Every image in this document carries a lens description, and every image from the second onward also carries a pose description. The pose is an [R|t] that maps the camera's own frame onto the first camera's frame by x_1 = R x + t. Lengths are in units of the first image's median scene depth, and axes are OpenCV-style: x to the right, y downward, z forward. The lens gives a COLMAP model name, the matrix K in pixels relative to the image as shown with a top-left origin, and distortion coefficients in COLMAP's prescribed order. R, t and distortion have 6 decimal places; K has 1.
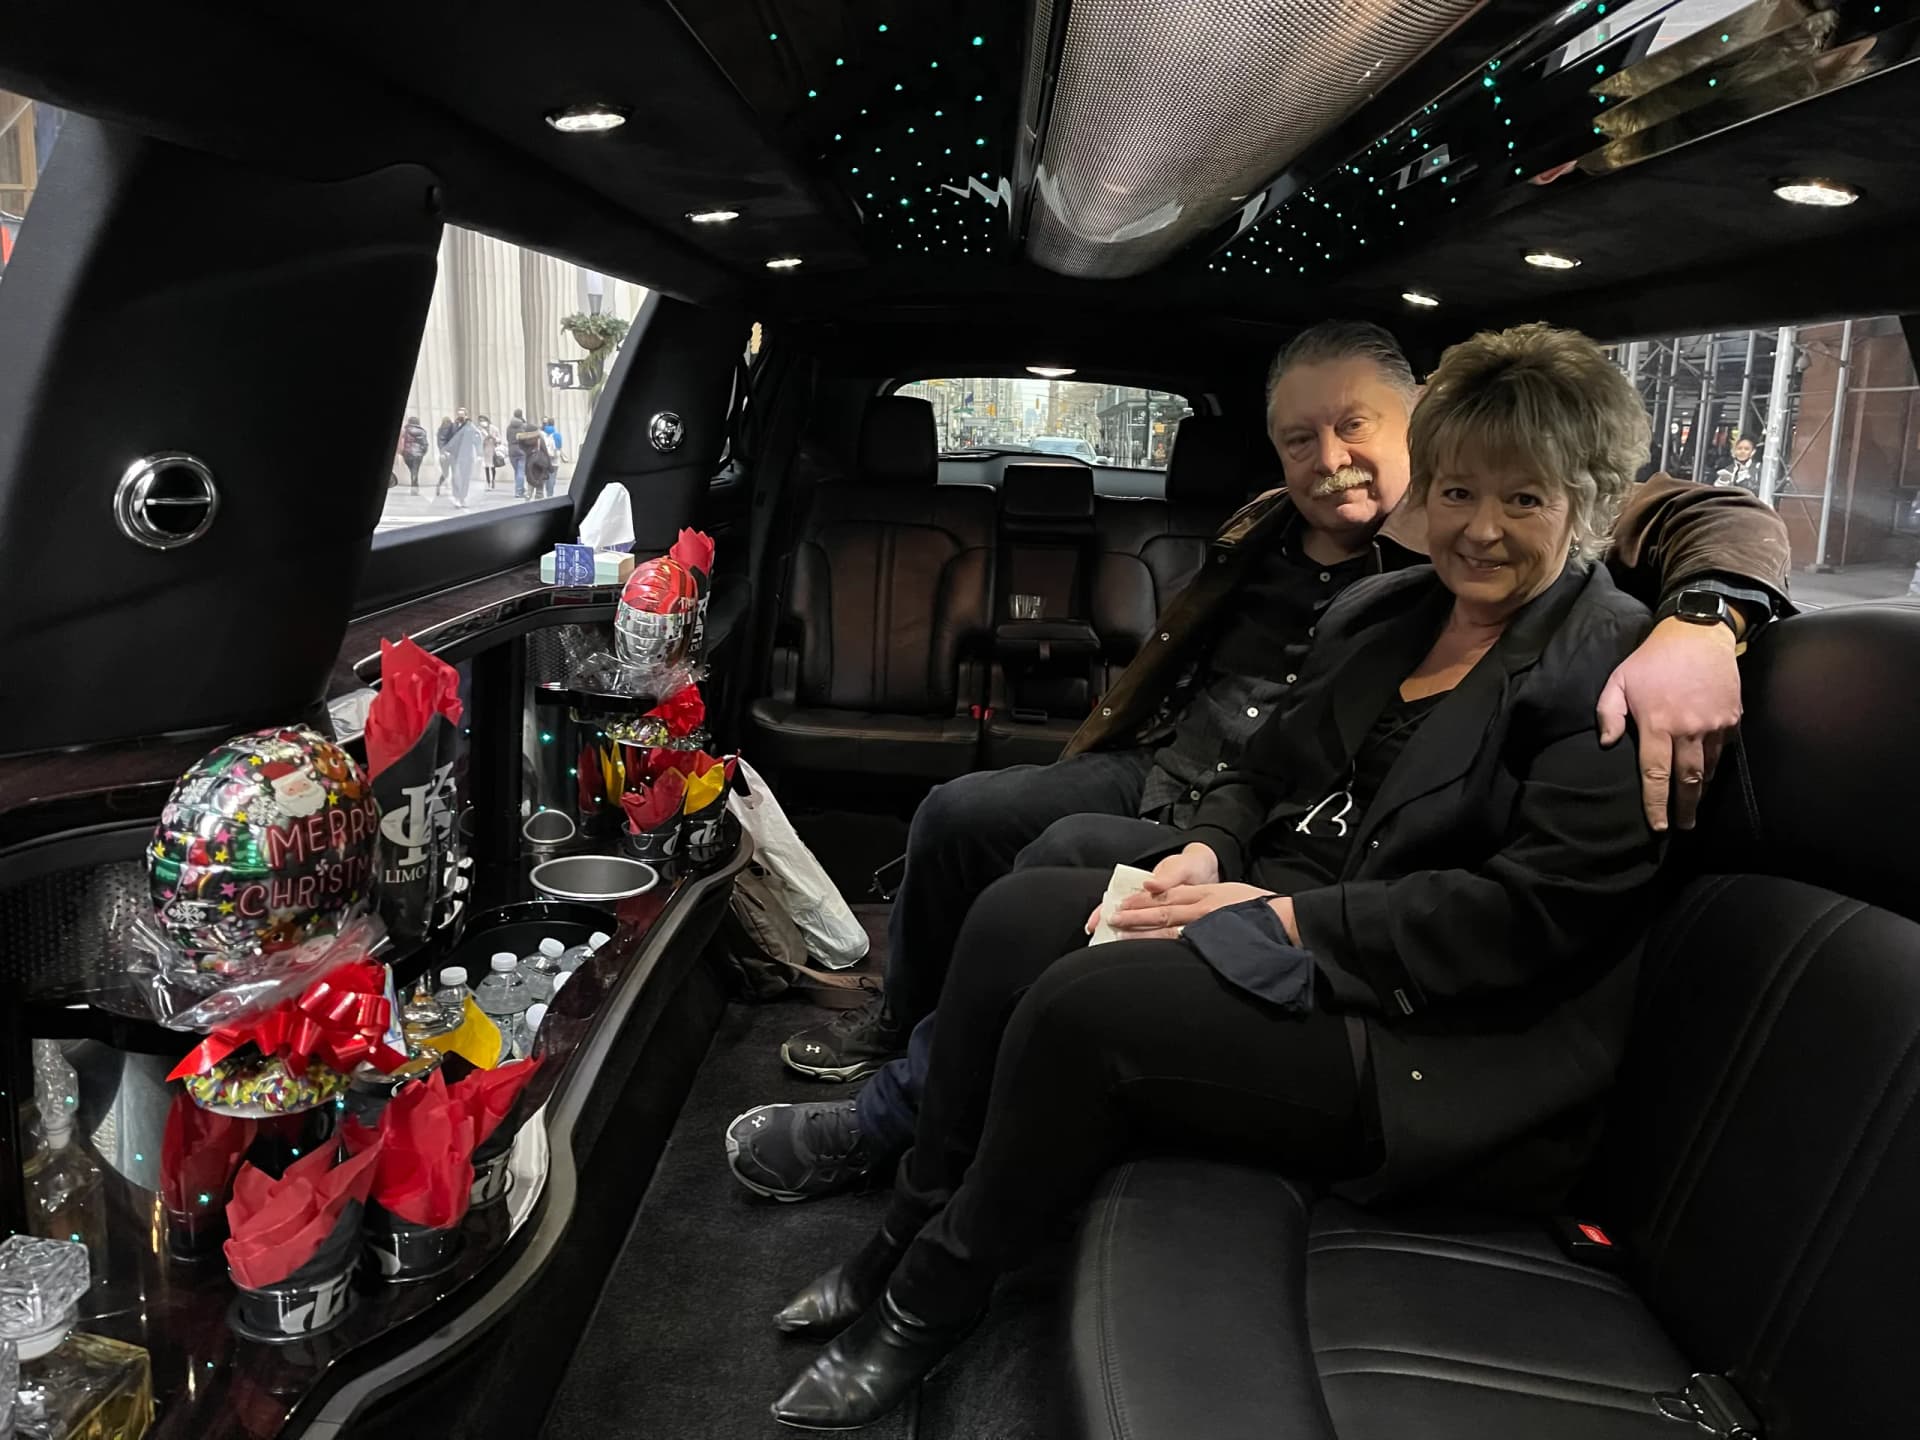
lens RADIAL K [[1412.1, 0, 1070.8], [0, 1412.1, 721.7], [0, 0, 1]] dist [0.072103, -0.090146]
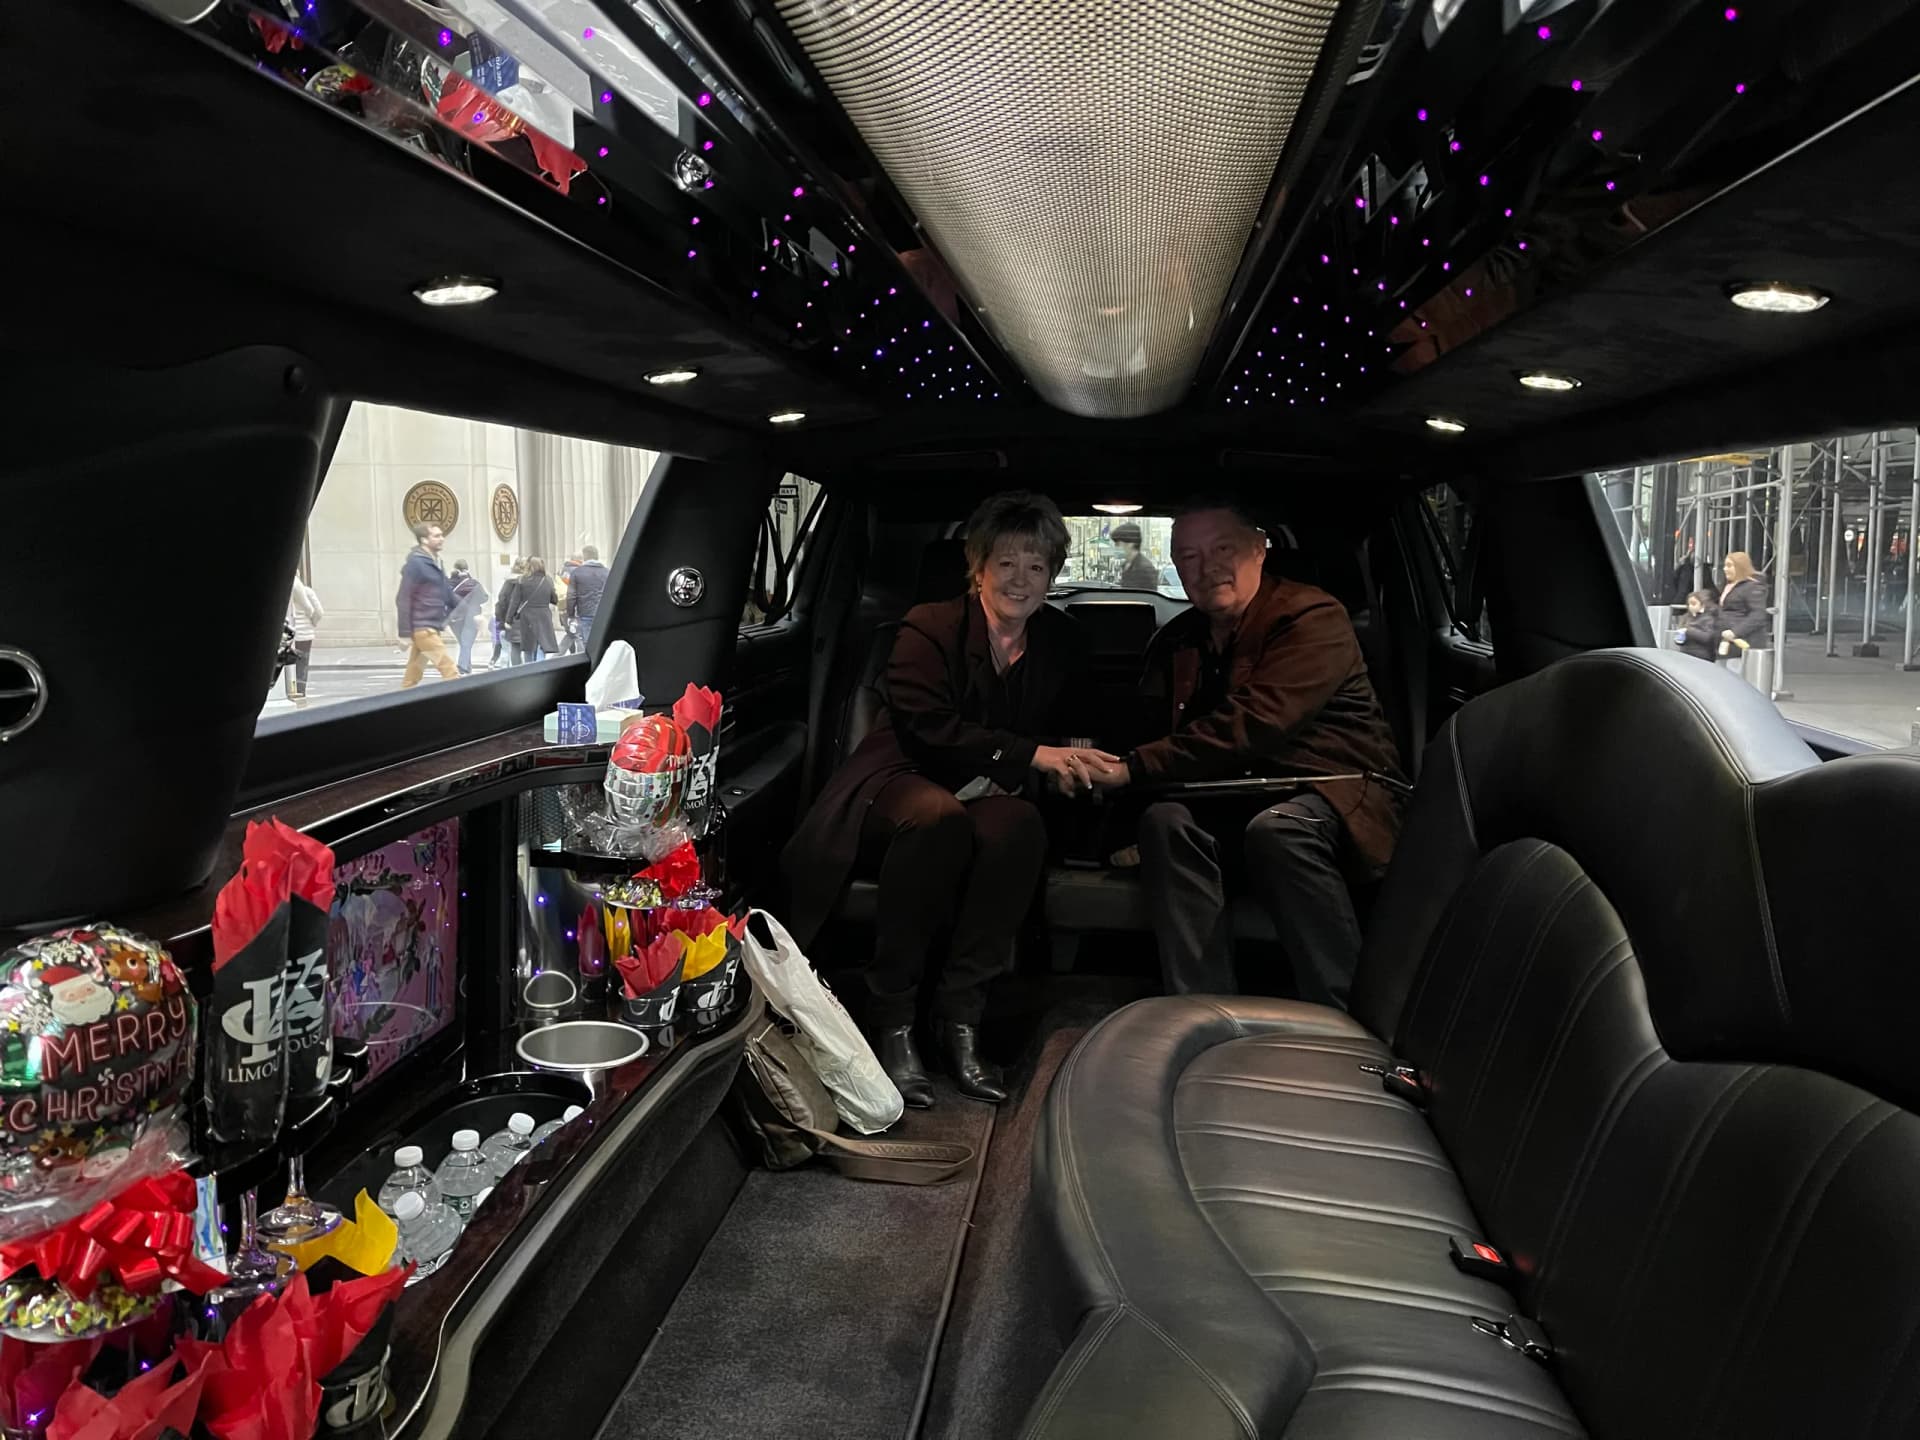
lens RADIAL K [[1412.1, 0, 1070.8], [0, 1412.1, 721.7], [0, 0, 1]] dist [0.072103, -0.090146]
pose [[0.993619, -0.020325, -0.110945, 0.110951], [0.010448, 0.995986, -0.088895, -0.020977], [0.112306, 0.087169, 0.989843, 0.059934]]
